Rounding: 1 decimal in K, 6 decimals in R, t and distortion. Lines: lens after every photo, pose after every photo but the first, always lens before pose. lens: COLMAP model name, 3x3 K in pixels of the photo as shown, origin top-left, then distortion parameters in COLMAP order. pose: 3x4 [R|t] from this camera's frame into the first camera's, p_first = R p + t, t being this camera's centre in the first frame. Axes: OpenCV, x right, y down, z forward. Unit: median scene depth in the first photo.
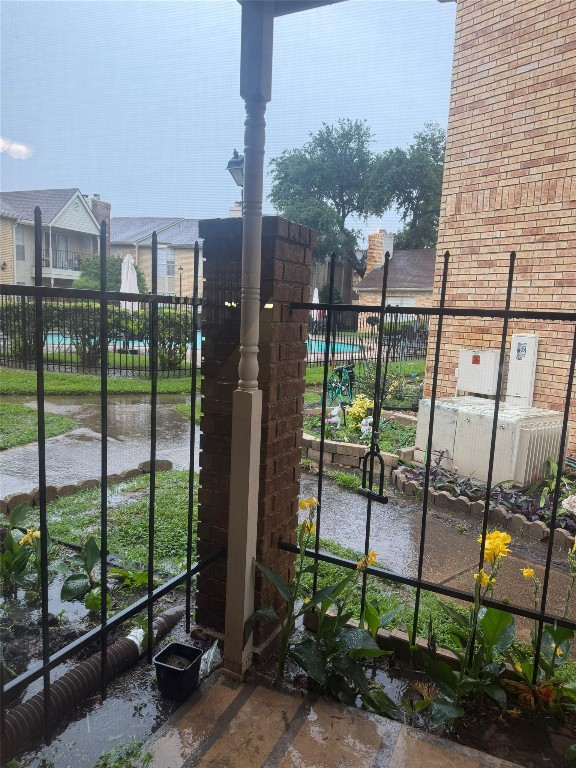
lens RADIAL K [[541.1, 0, 288.0], [0, 541.1, 384.0], [0, 0, 1]] dist [0.039583, -0.057521]
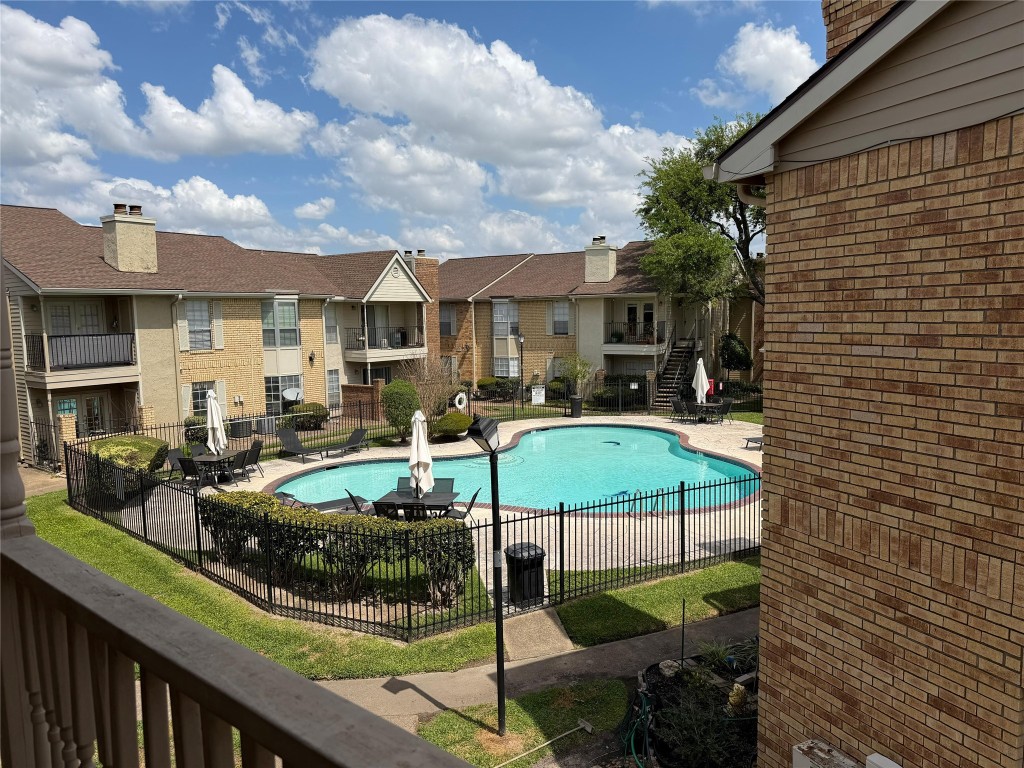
lens RADIAL K [[714.9, 0, 512.0], [0, 714.9, 384.0], [0, 0, 1]] dist [-0.001910, -0.003736]
pose [[0.966368, -0.037807, -0.254370, 0.047771], [0.025804, 0.998398, -0.050361, -0.098834], [0.255866, 0.042104, 0.965795, 0.013543]]
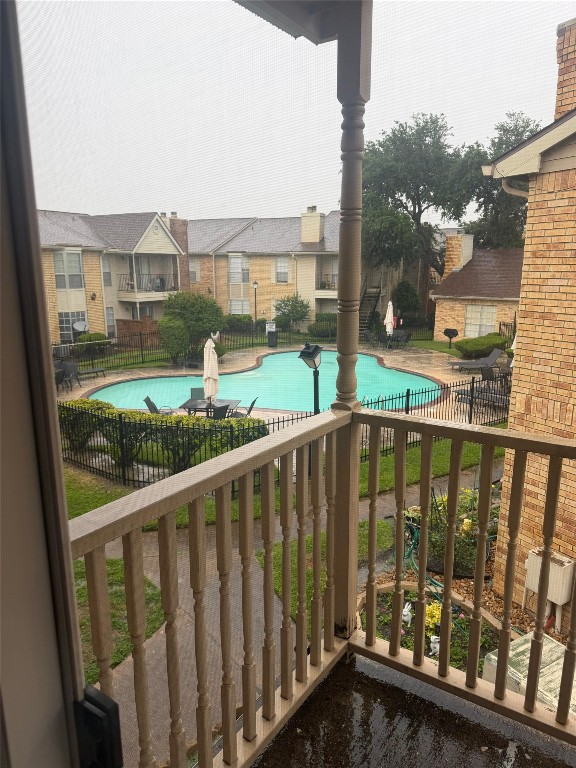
lens RADIAL K [[541.1, 0, 288.0], [0, 541.1, 384.0], [0, 0, 1]] dist [0.039583, -0.057521]
pose [[0.989950, -0.015621, -0.140549, 0.002817], [0.025761, 0.997171, 0.070617, -0.099024], [0.139049, -0.073528, 0.987552, -0.013410]]
